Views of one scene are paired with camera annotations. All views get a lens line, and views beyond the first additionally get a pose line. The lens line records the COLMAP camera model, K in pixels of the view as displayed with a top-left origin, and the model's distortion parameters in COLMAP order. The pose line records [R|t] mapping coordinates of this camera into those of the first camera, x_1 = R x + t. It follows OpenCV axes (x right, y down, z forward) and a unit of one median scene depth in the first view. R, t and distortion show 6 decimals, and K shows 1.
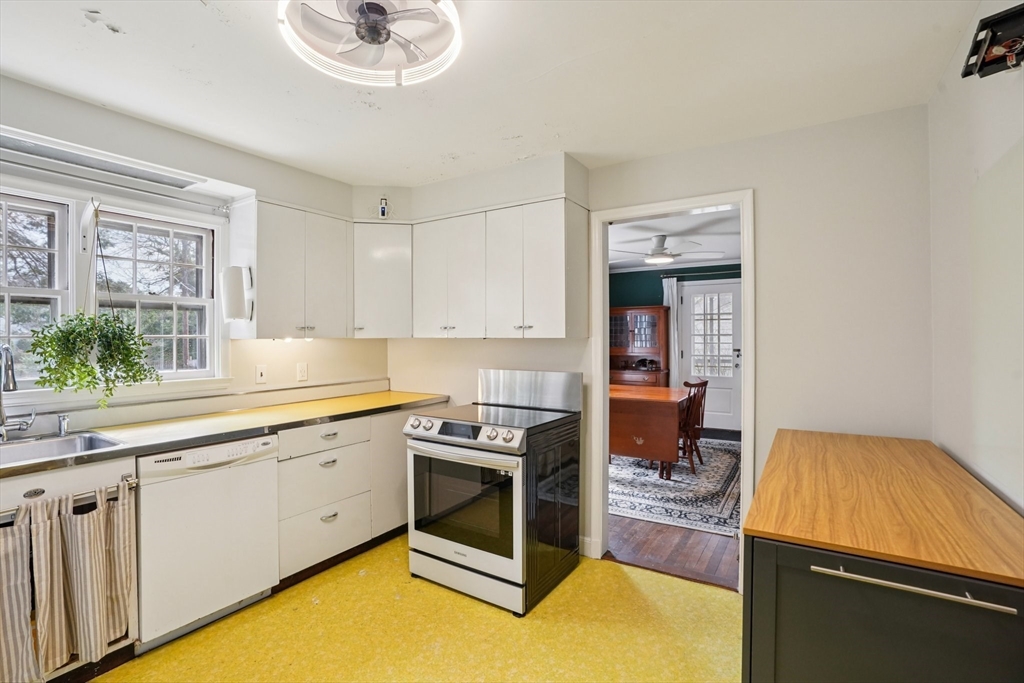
lens RADIAL K [[469.7, 0, 513.3], [0, 469.7, 346.1], [0, 0, 1]] dist [-0.025585, 0.000620]
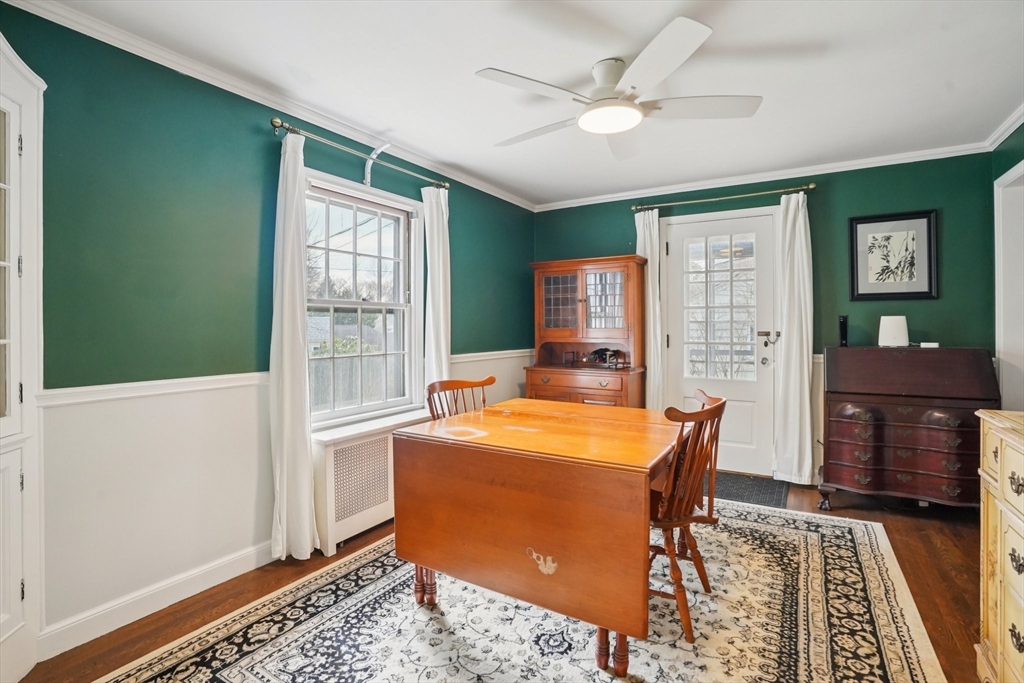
lens RADIAL K [[469.7, 0, 511.0], [0, 469.7, 332.9], [0, 0, 1]] dist [-0.025585, 0.000620]
pose [[0.999916, 0.005322, 0.011778, 0.161269], [-0.005228, 0.999954, -0.008047, 0.013366], [-0.011820, 0.007985, 0.999898, 0.427266]]
